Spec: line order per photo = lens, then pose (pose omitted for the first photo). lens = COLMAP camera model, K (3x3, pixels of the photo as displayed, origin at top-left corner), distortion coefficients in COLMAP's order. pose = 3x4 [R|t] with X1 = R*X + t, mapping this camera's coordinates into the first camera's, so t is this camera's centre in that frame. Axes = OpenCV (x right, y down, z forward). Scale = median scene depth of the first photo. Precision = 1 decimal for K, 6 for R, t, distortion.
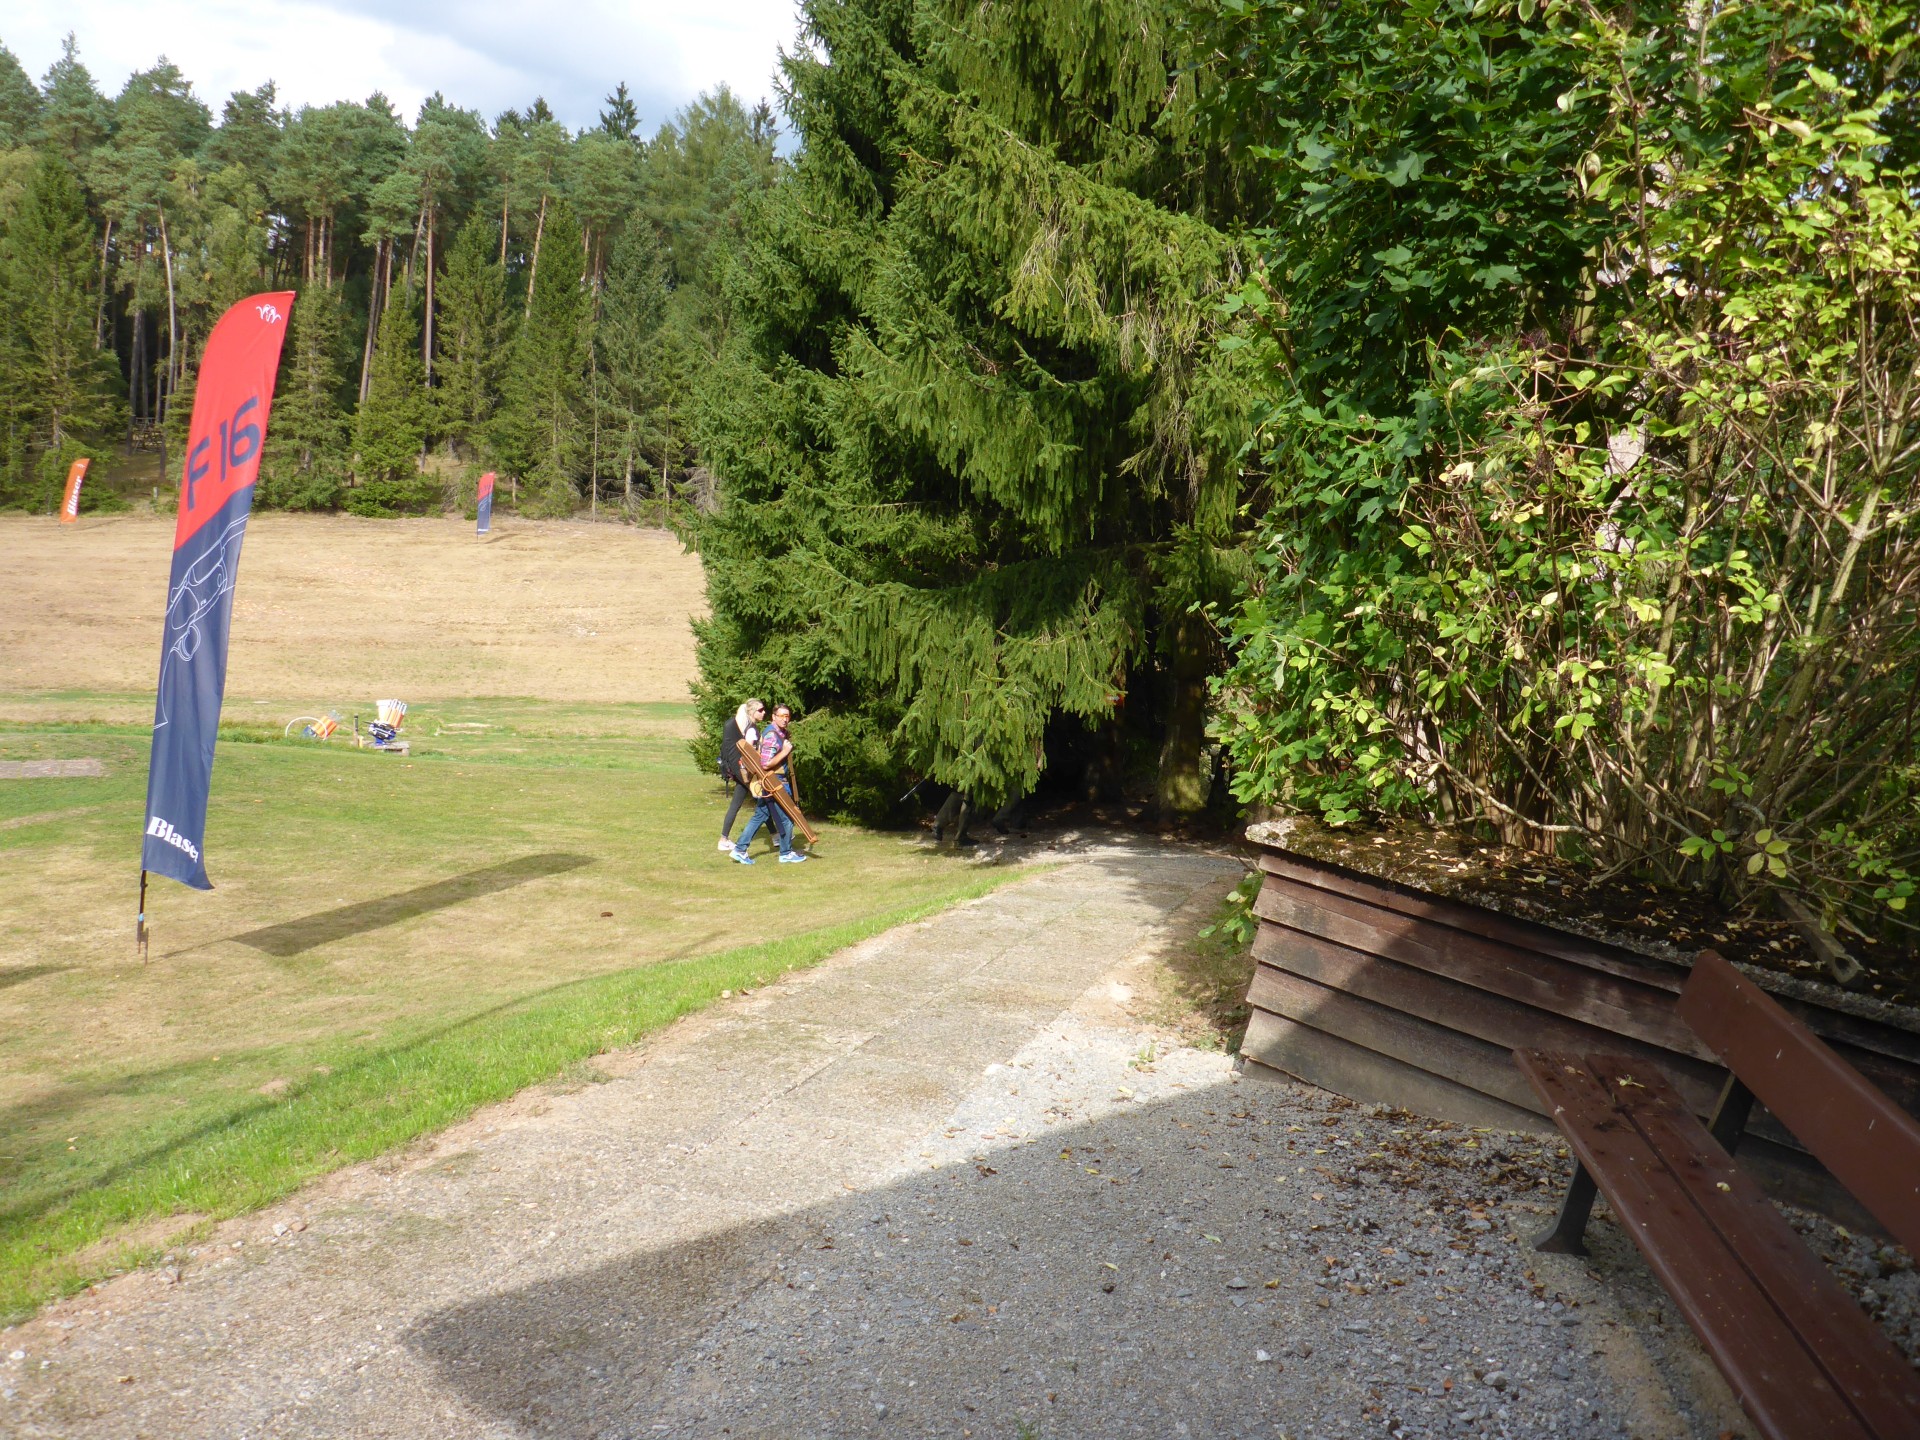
lens RADIAL K [[1622.0, 0, 931.2], [0, 1622.0, 716.6], [0, 0, 1]] dist [-0.036781, 0.004427]
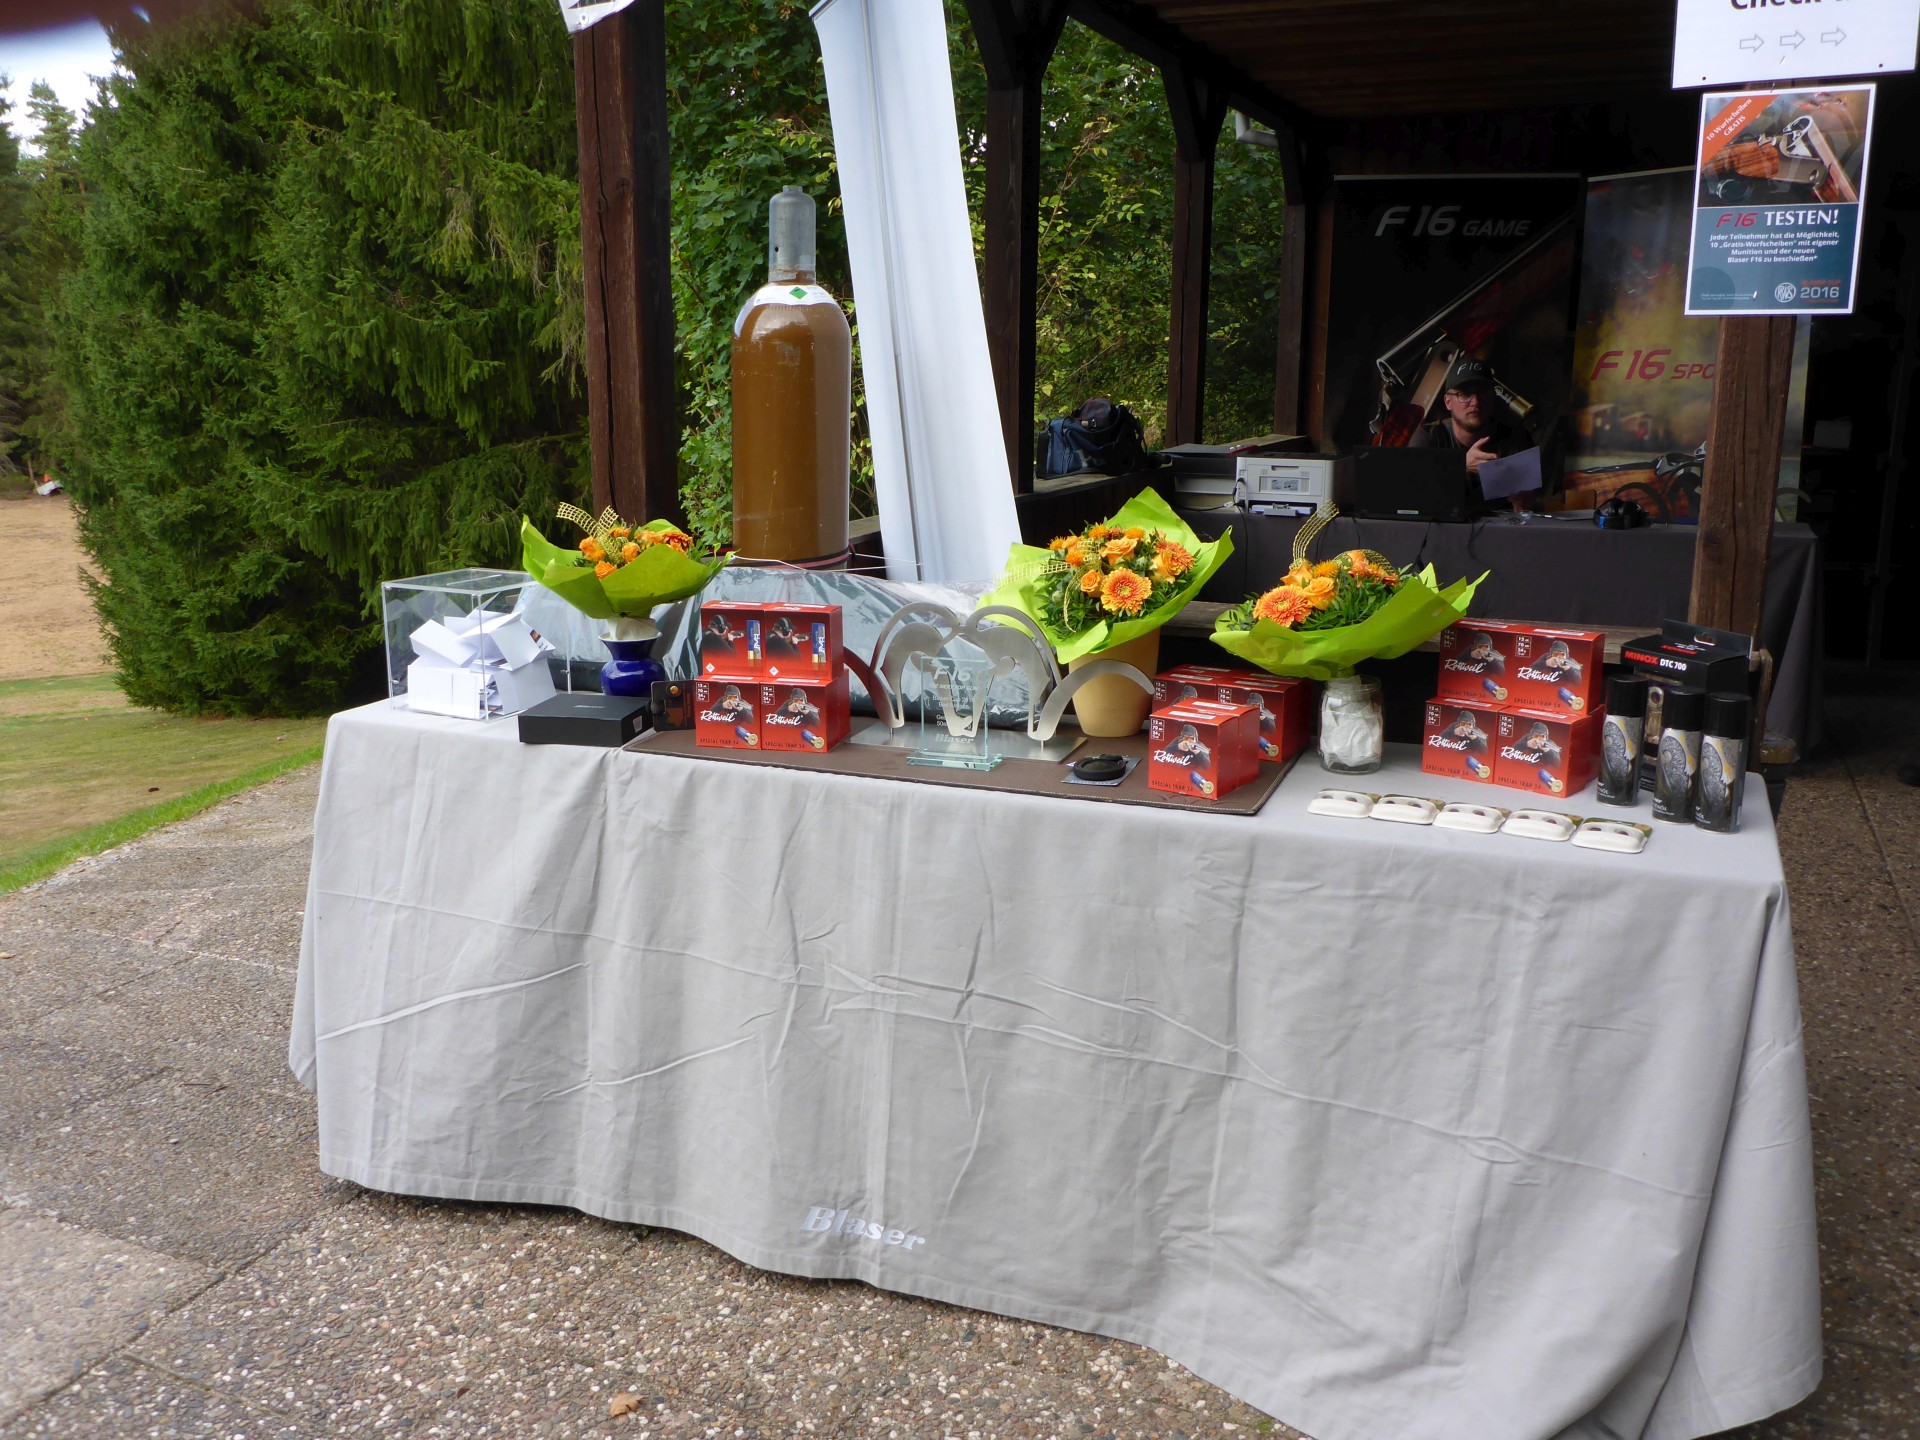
lens RADIAL K [[1622.0, 0, 931.2], [0, 1622.0, 716.6], [0, 0, 1]] dist [-0.036781, 0.004427]
pose [[0.914267, -0.152091, 0.375480, -0.094619], [0.131981, 0.988109, 0.078876, 0.044103], [-0.383011, -0.022558, 0.923468, -0.254037]]
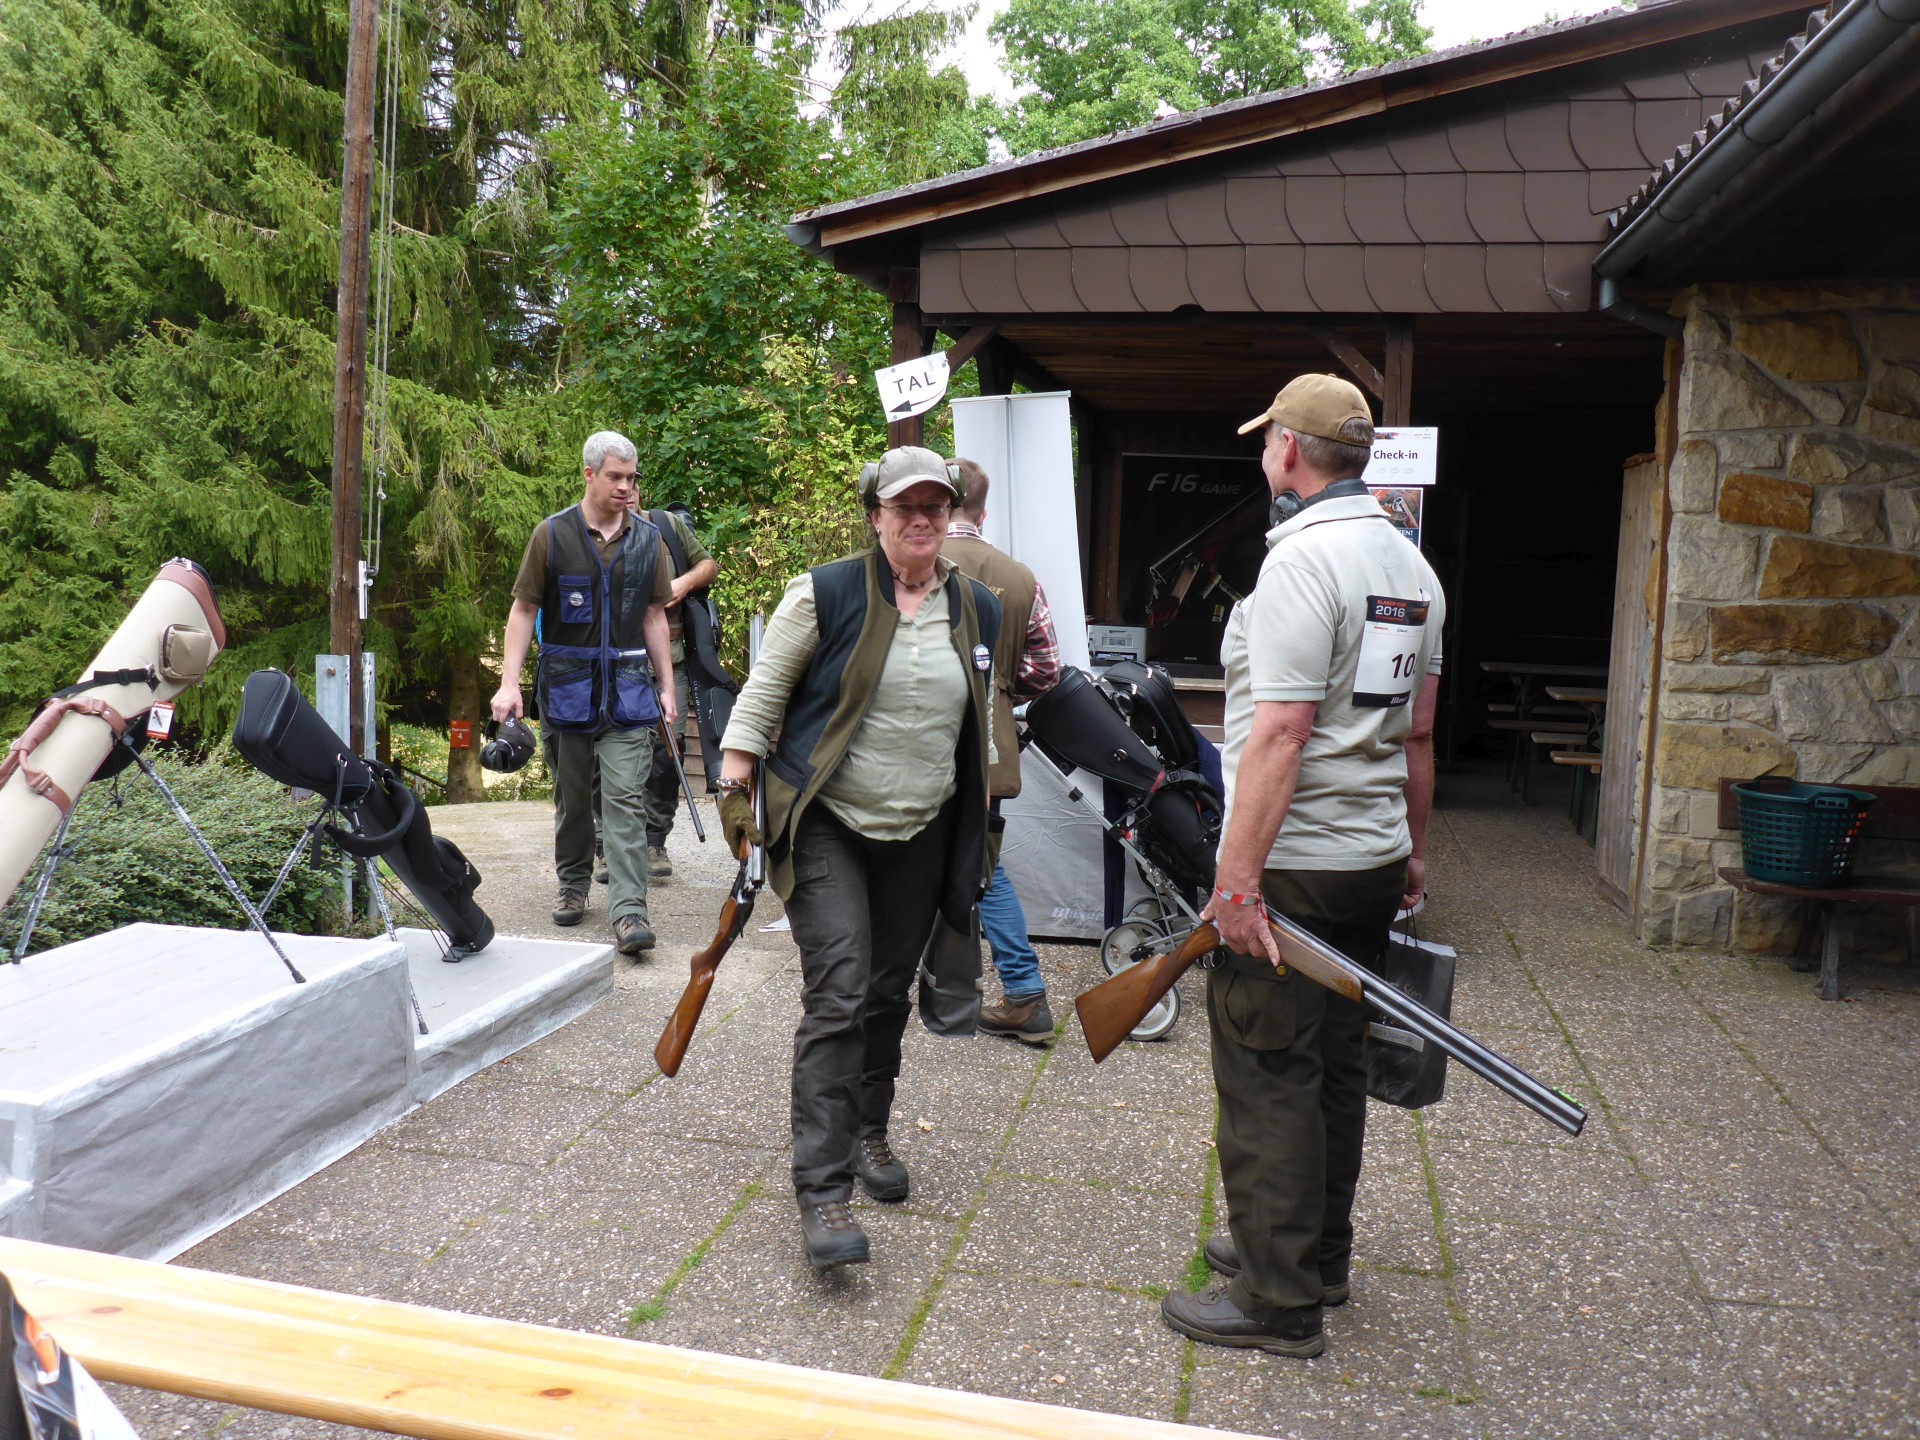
lens RADIAL K [[1582.1, 0, 960.0], [0, 1582.1, 720.0], [0, 0, 1]] dist [-0.009832, -0.004779]
pose [[0.807729, -0.104711, 0.580181, -0.261787], [0.127655, 0.991818, 0.001282, 0.052015], [-0.575568, 0.073028, 0.814486, -0.386721]]
